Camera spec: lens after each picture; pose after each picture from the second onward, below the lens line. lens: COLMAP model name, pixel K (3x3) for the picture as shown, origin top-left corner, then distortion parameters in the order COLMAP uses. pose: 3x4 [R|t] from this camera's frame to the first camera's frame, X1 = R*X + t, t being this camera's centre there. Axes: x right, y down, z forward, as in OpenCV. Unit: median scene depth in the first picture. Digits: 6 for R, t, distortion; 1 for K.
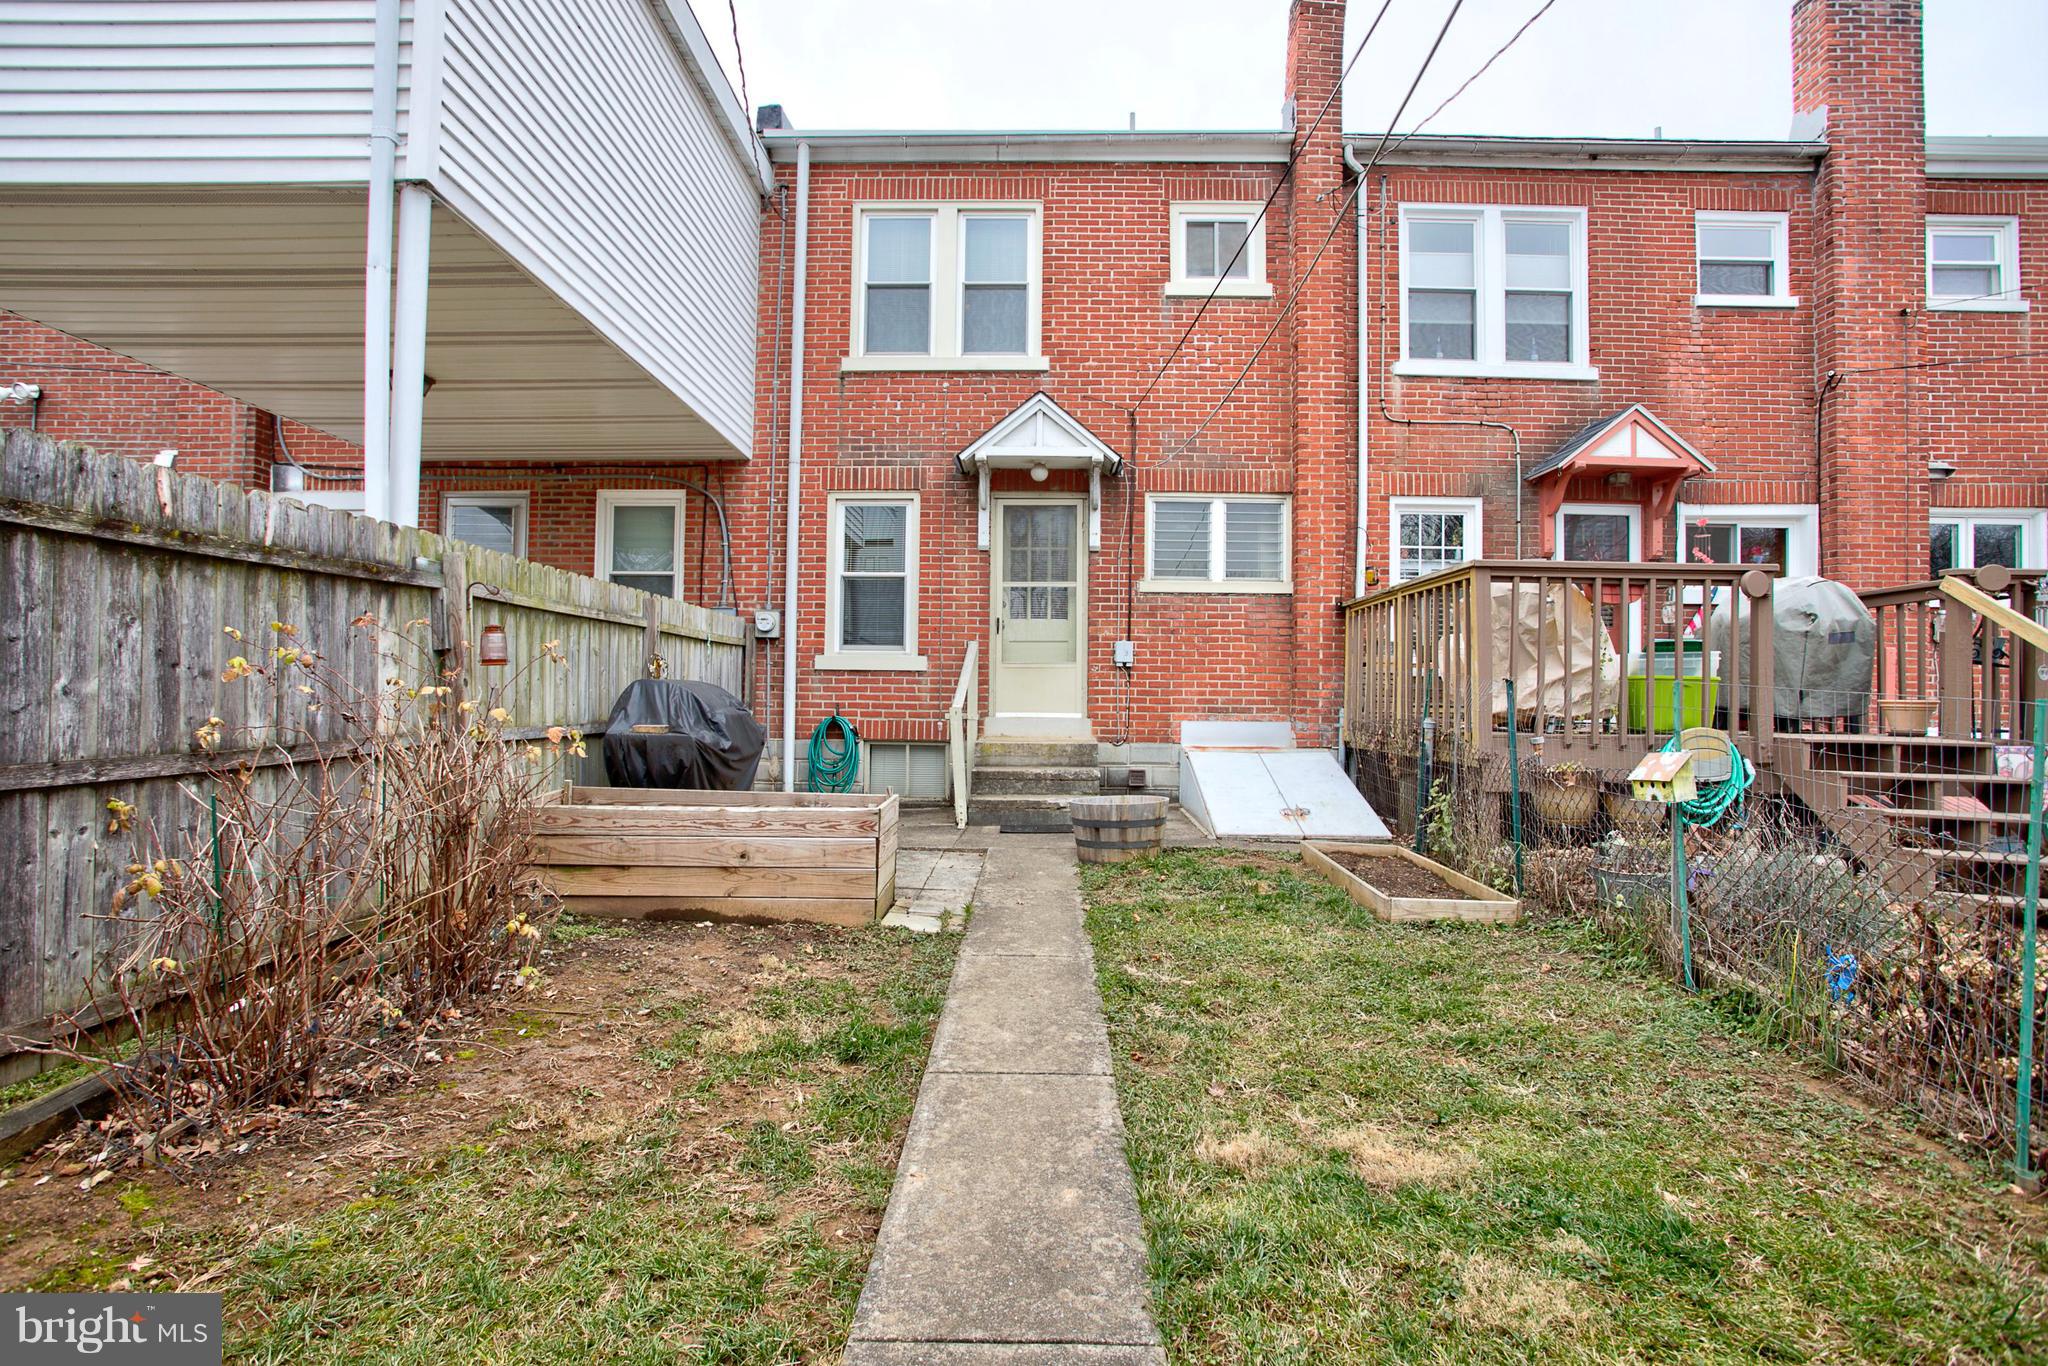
lens RADIAL K [[1049.6, 0, 1012.5], [0, 1049.6, 681.4], [0, 0, 1]] dist [-0.083415, 0.049394]
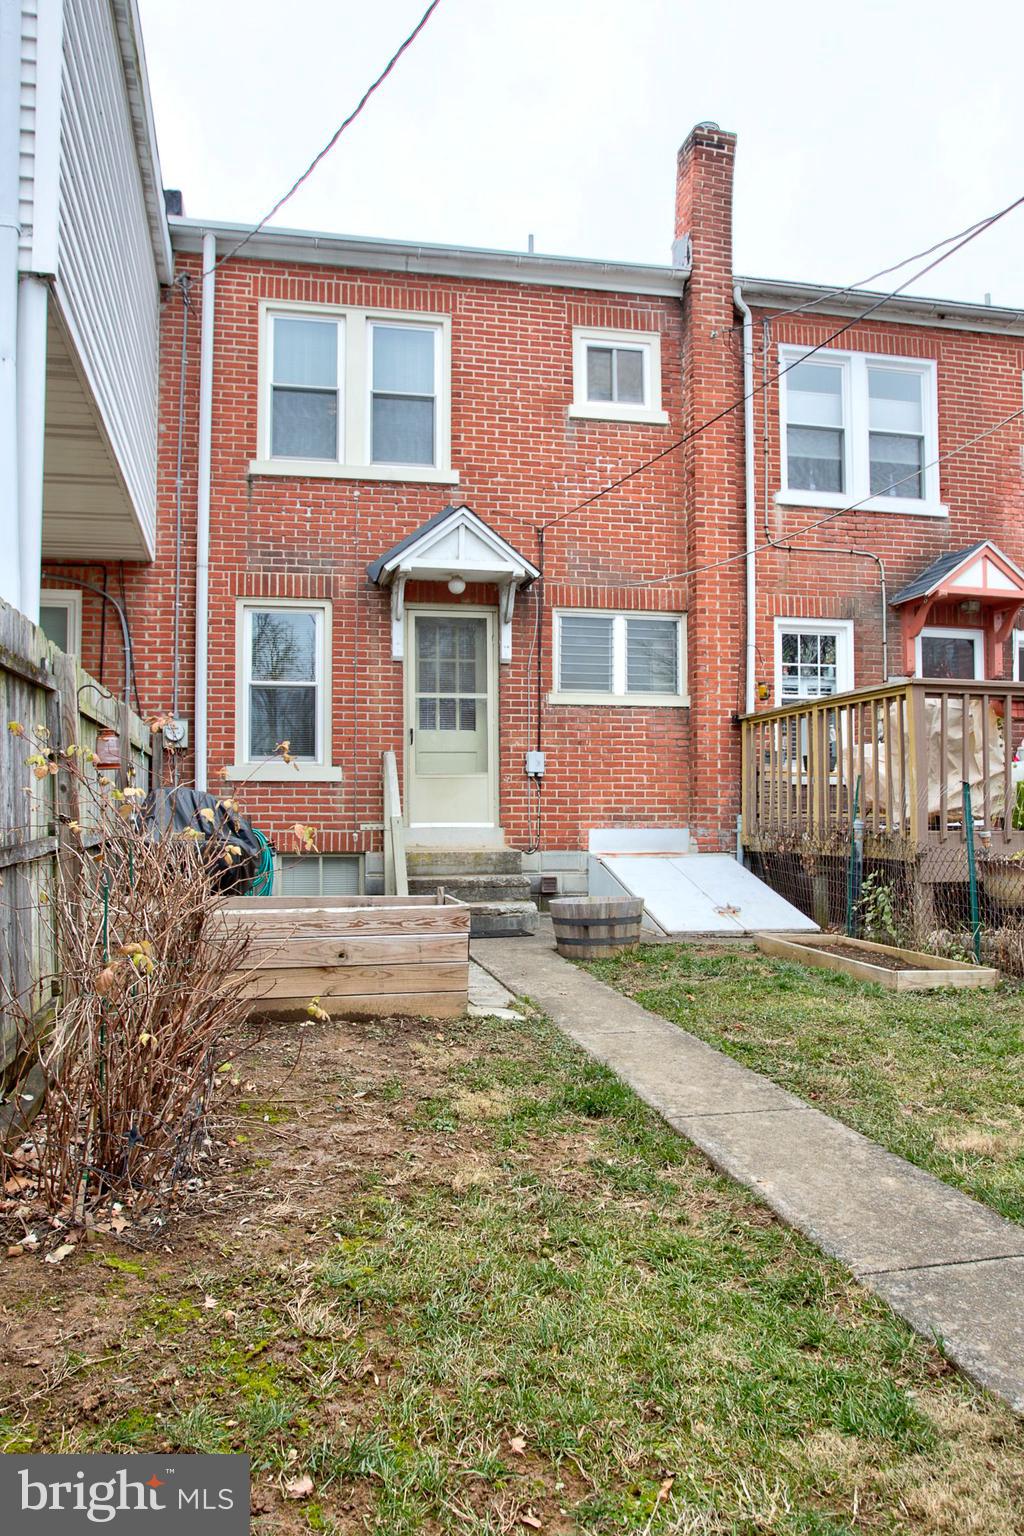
lens RADIAL K [[1109.2, 0, 486.0], [0, 1109.2, 789.1], [0, 0, 1]] dist [-0.068608, 0.041506]
pose [[0.976449, -0.006035, 0.215663, -0.173581], [0.008026, 0.999933, -0.008359, 0.006726], [-0.215599, 0.009893, 0.976432, -0.048604]]
